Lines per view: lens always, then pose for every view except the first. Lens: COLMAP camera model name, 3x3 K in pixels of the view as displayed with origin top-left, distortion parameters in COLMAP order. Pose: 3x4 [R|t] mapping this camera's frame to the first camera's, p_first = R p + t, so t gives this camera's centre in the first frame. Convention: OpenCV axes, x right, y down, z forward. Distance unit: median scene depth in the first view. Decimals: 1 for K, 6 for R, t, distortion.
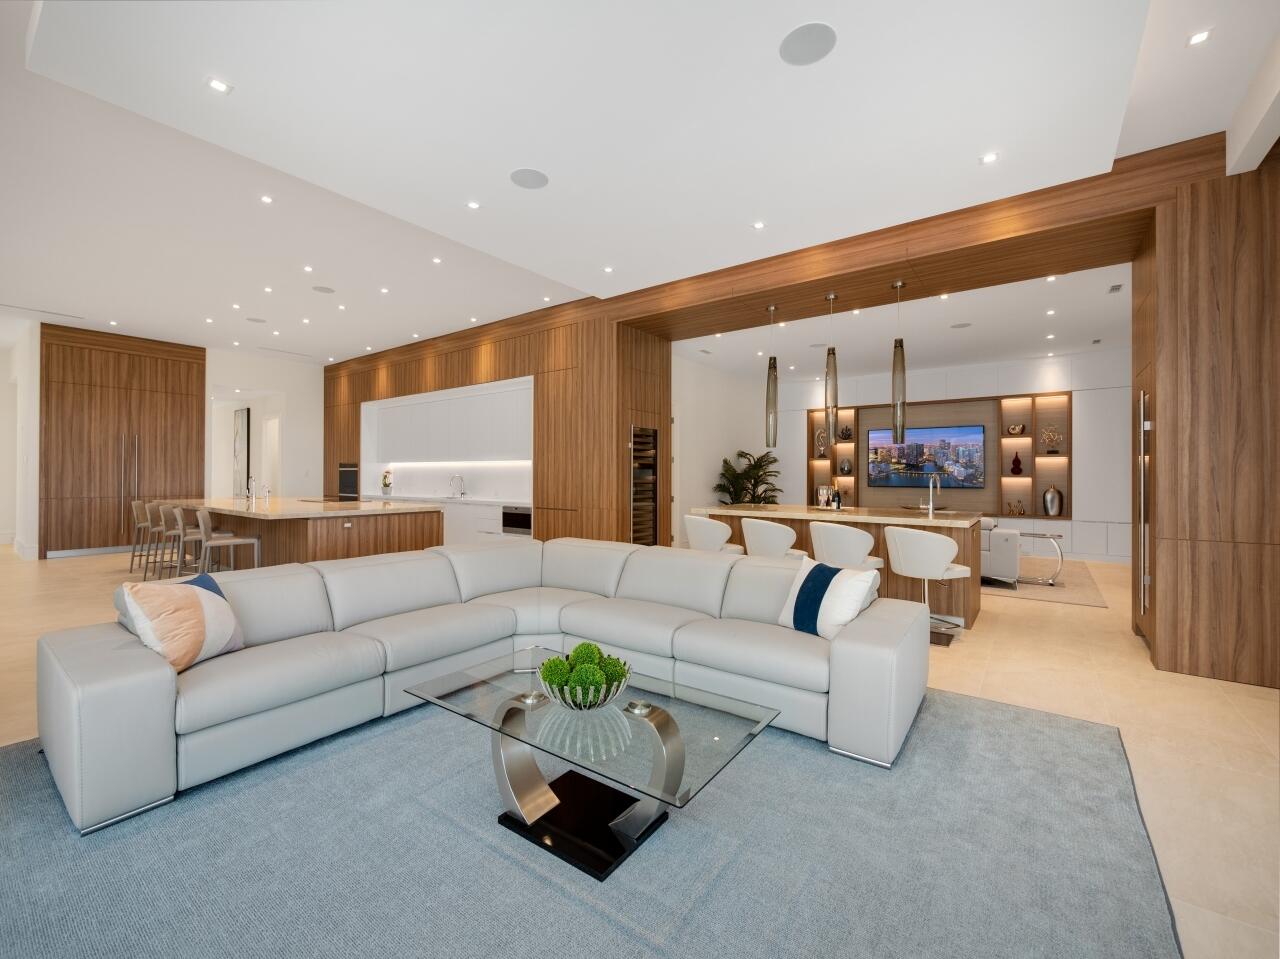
lens RADIAL K [[540.3, 0, 635.8], [0, 540.3, 473.7], [0, 0, 1]] dist [-0.004284, -0.000670]
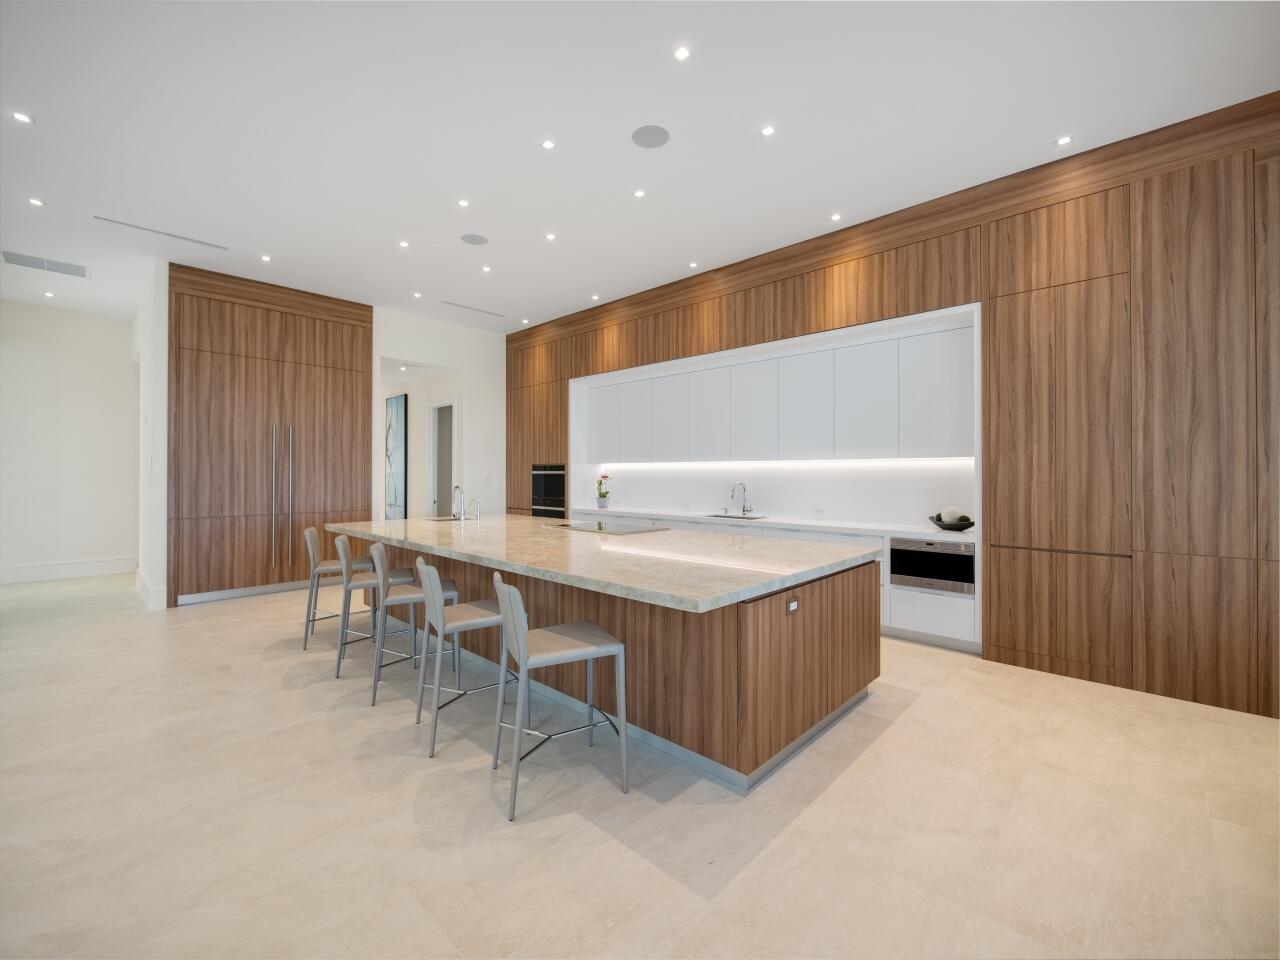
lens RADIAL K [[548.3, 0, 636.0], [0, 548.3, 470.7], [0, 0, 1]] dist [-0.000379, -0.000099]
pose [[0.992181, -0.004930, -0.124713, -0.405370], [0.004692, 0.999987, -0.002201, -0.010756], [0.124722, 0.001599, 0.992190, 0.357769]]
